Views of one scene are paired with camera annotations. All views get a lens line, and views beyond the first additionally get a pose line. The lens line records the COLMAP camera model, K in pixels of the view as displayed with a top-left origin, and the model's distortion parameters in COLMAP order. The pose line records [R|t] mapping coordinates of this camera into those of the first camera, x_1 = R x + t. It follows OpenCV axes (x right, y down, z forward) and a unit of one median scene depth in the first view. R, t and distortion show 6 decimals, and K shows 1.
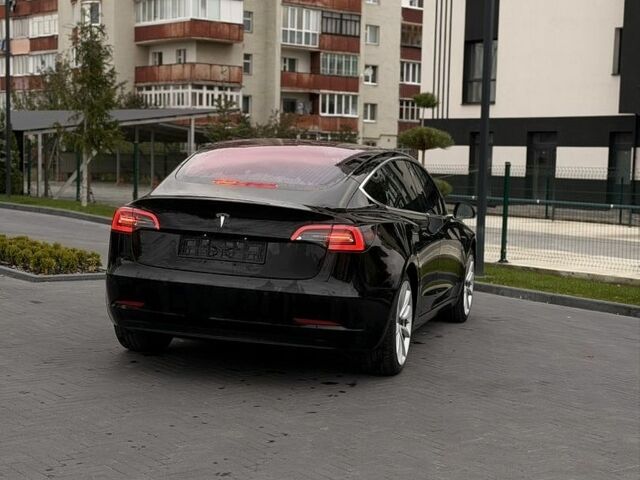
lens RADIAL K [[1170.8, 0, 322.0], [0, 1170.8, 244.1], [0, 0, 1]] dist [0.157670, 0.000000]
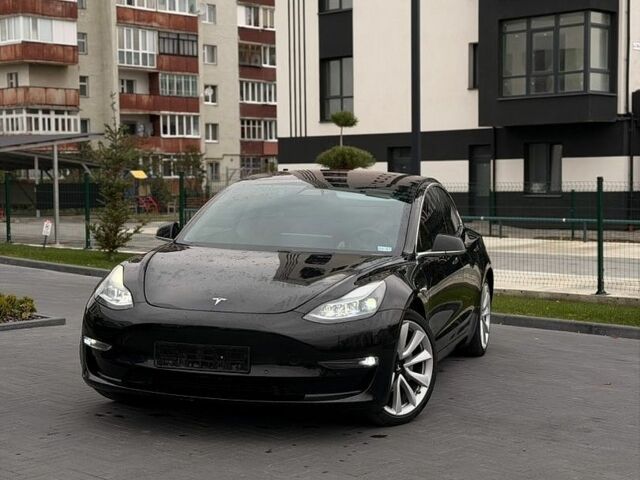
lens RADIAL K [[1170.8, 0, 317.6], [0, 1170.8, 242.4], [0, 0, 1]] dist [0.157670, 0.000000]
pose [[0.989488, -0.045271, 0.137343, -0.024706], [0.047644, 0.998766, -0.014039, -0.003049], [-0.136538, 0.020435, 0.990424, 0.017688]]
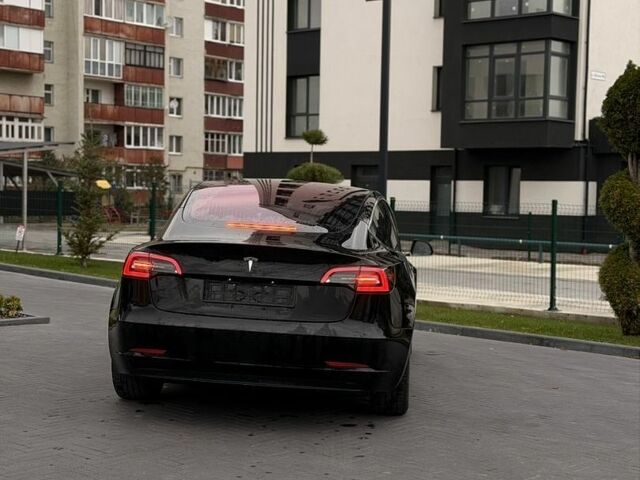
lens RADIAL K [[1170.8, 0, 313.8], [0, 1170.8, 244.5], [0, 0, 1]] dist [0.157670, 0.000000]
pose [[0.985483, -0.014433, 0.169157, -0.029869], [0.018884, 0.999516, -0.024730, -0.001720], [-0.168718, 0.027565, 0.985279, 0.002555]]
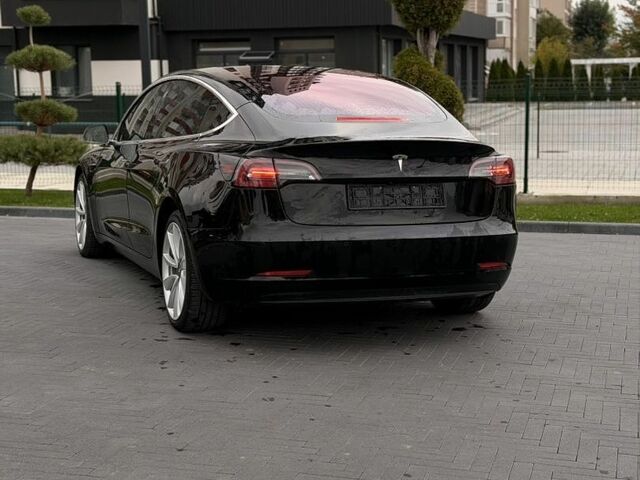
lens RADIAL K [[1170.8, 0, 316.4], [0, 1170.8, 239.2], [0, 0, 1]] dist [0.157670, 0.000000]
pose [[0.812719, -0.122251, 0.569687, -0.095300], [0.082838, 0.992052, 0.094712, -0.007717], [-0.576737, -0.029782, 0.816386, 0.049070]]
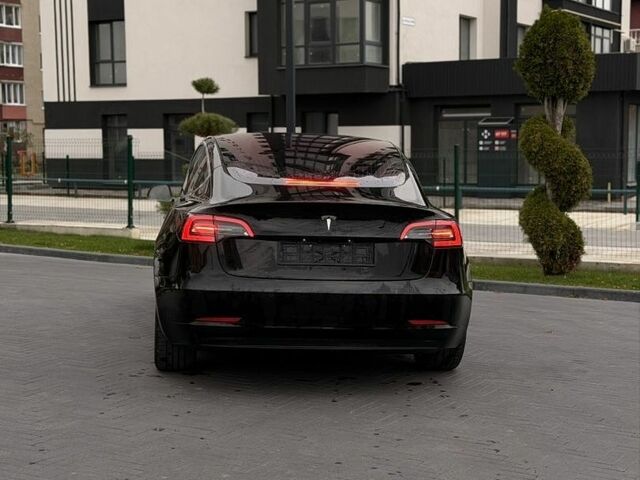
lens RADIAL K [[1170.8, 0, 314.4], [0, 1170.8, 242.7], [0, 0, 1]] dist [0.157670, 0.000000]
pose [[0.932690, -0.063696, 0.355010, -0.064430], [0.058225, 0.997963, 0.026086, -0.004455], [-0.355948, -0.003659, 0.934498, 0.019138]]
